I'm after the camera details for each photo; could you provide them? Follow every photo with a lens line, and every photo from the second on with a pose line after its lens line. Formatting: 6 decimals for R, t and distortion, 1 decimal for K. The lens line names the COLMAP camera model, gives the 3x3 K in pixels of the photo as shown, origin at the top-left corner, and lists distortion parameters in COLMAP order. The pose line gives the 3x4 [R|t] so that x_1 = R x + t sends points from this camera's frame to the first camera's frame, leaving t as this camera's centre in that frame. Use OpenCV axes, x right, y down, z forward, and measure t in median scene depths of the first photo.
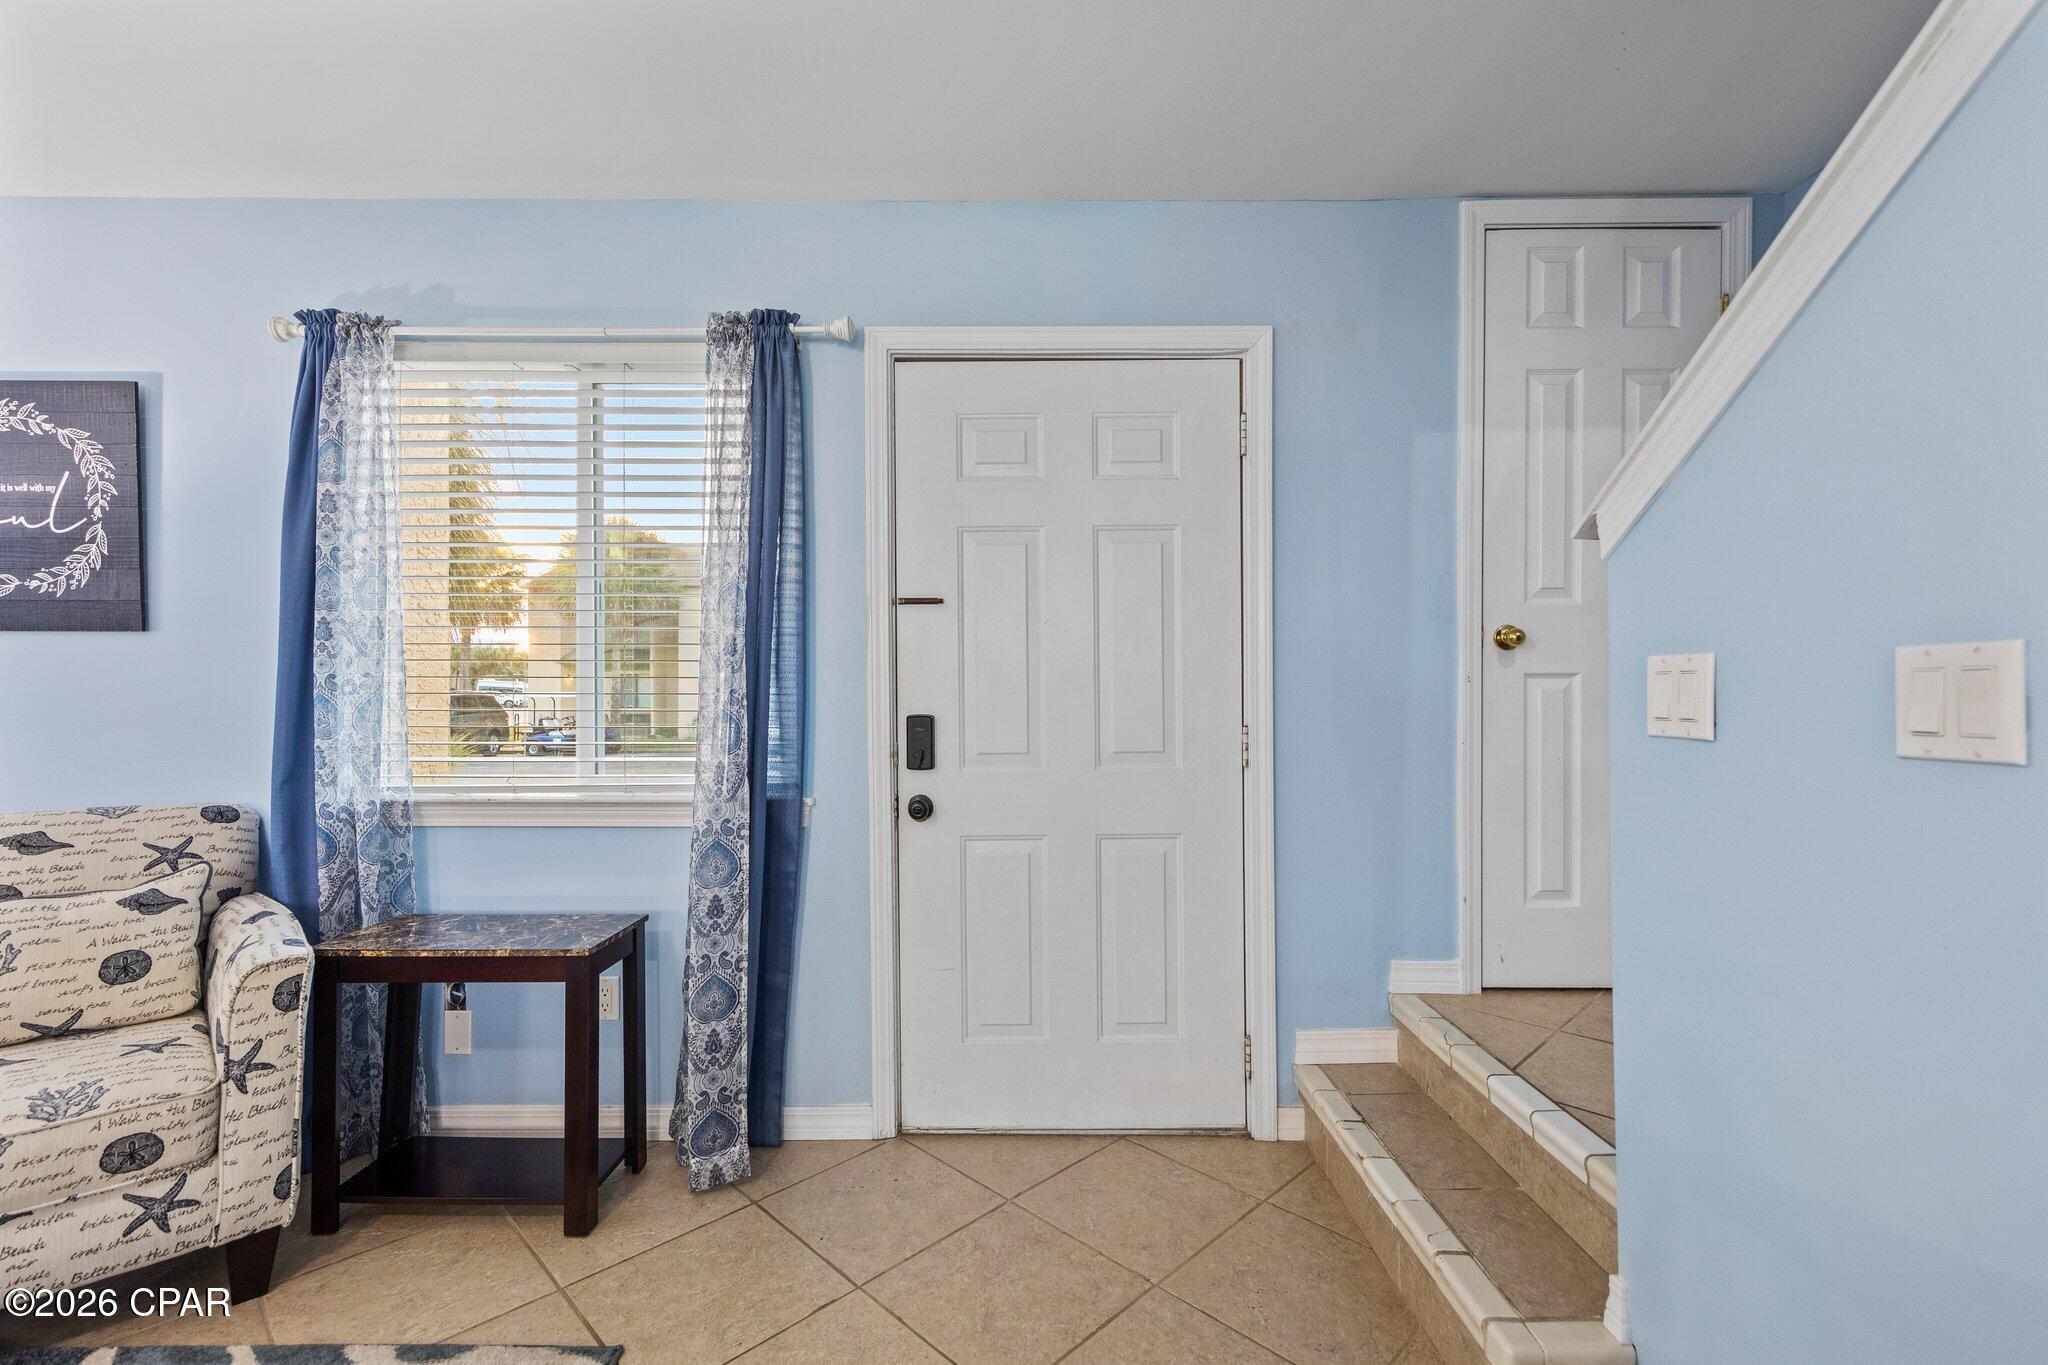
lens RADIAL K [[897.4, 0, 1026.2], [0, 897.4, 694.6], [0, 0, 1]] dist [0.005414, 0.000253]
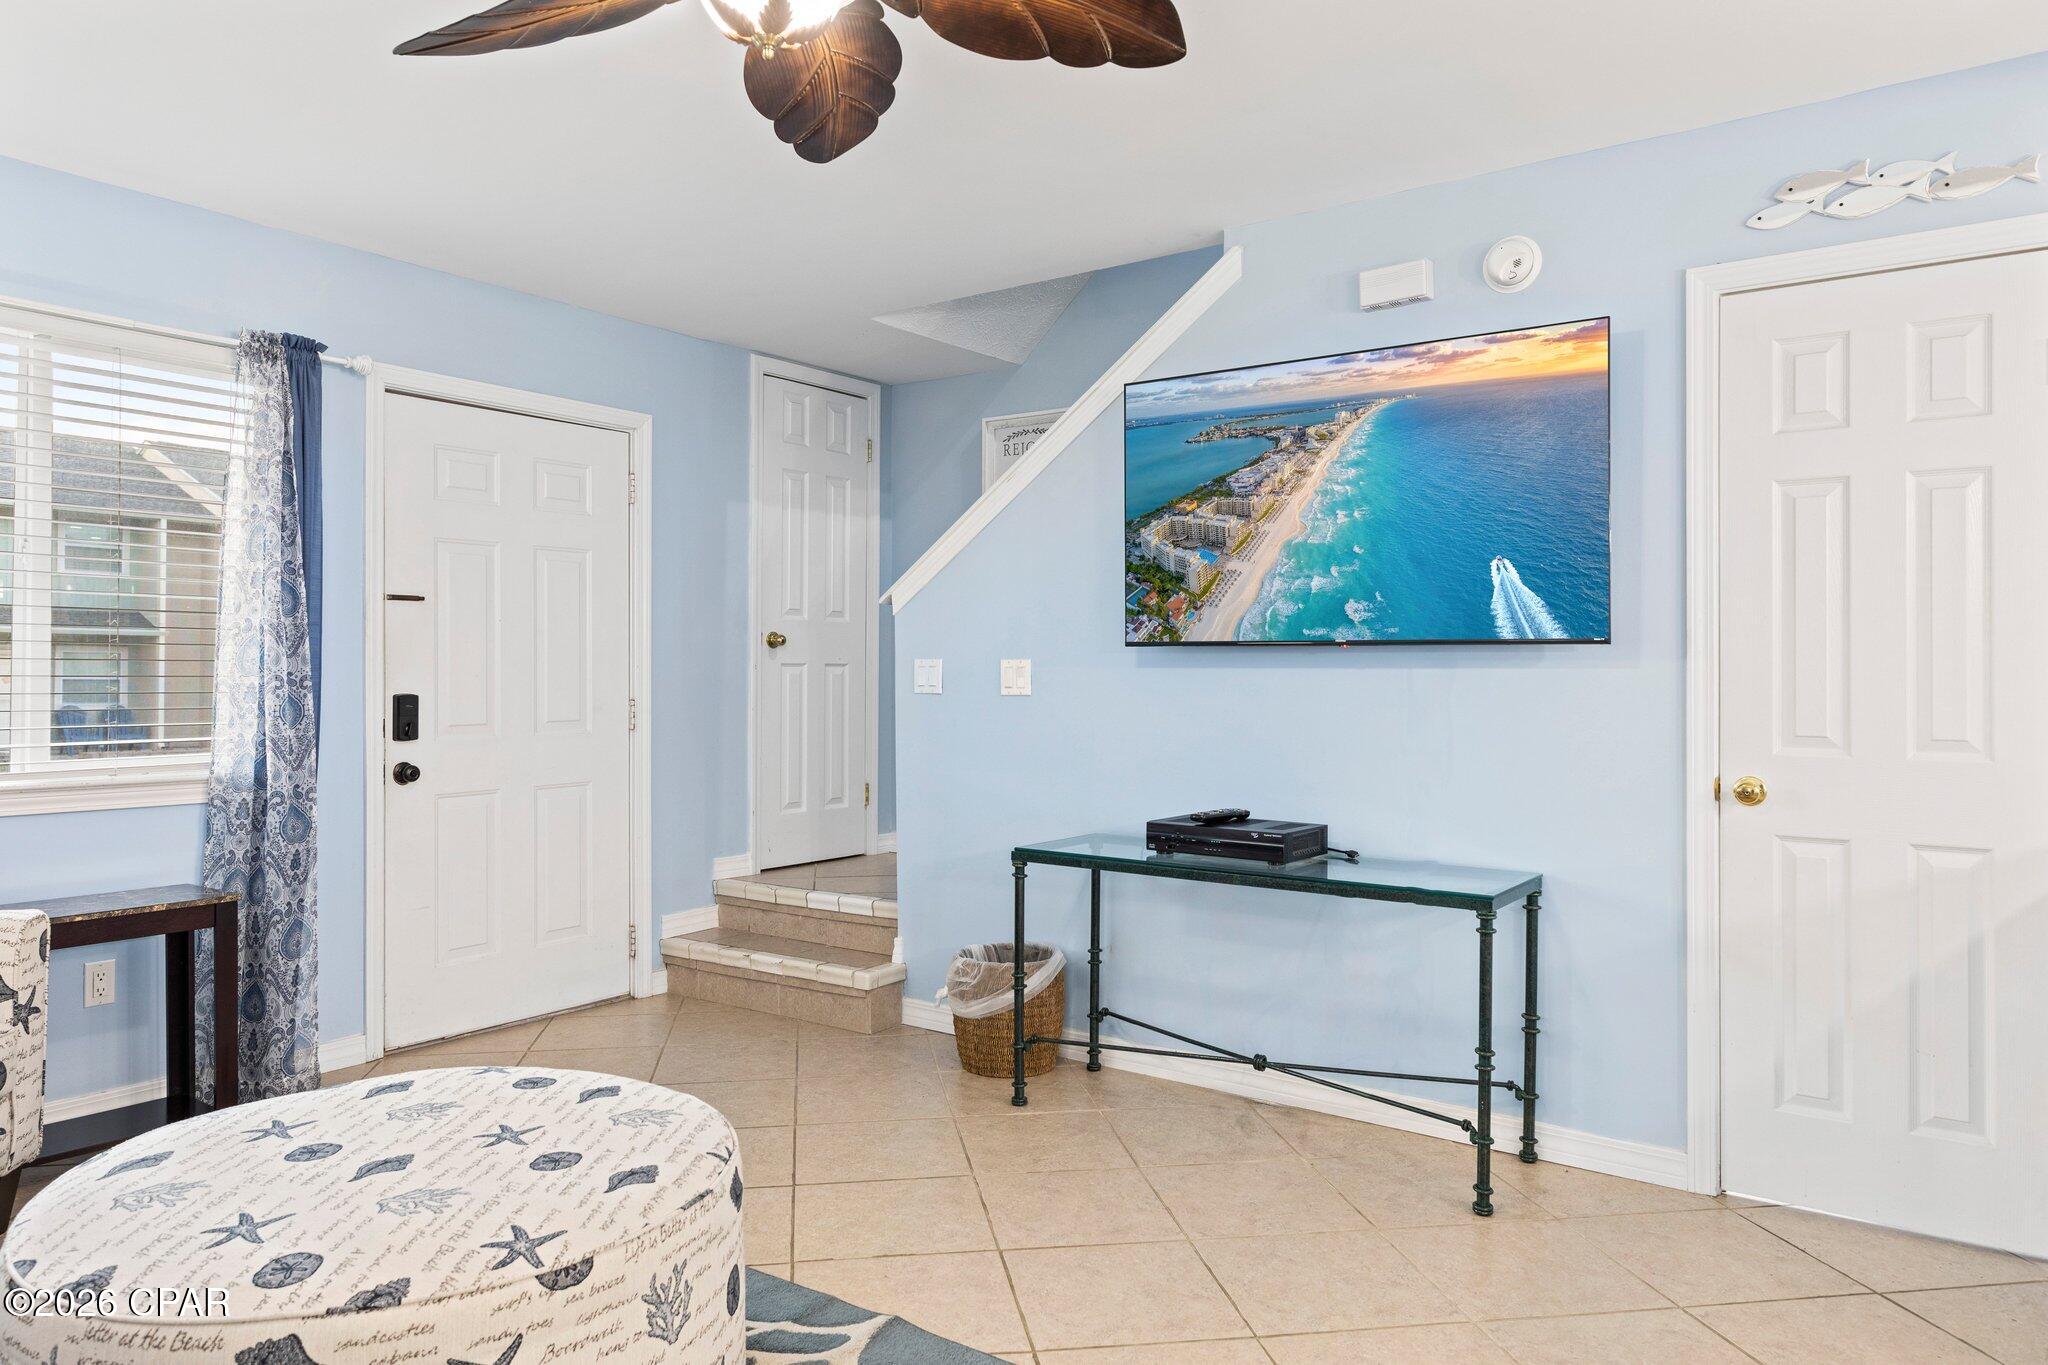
lens RADIAL K [[1369.3, 0, 1025.8], [0, 1369.3, 676.6], [0, 0, 1]] dist [-0.002487, -0.000270]
pose [[0.586134, 0.001118, 0.810213, -1.107875], [0.002456, 0.999992, -0.003156, 0.007489], [-0.810210, 0.003840, 0.586127, -0.722040]]
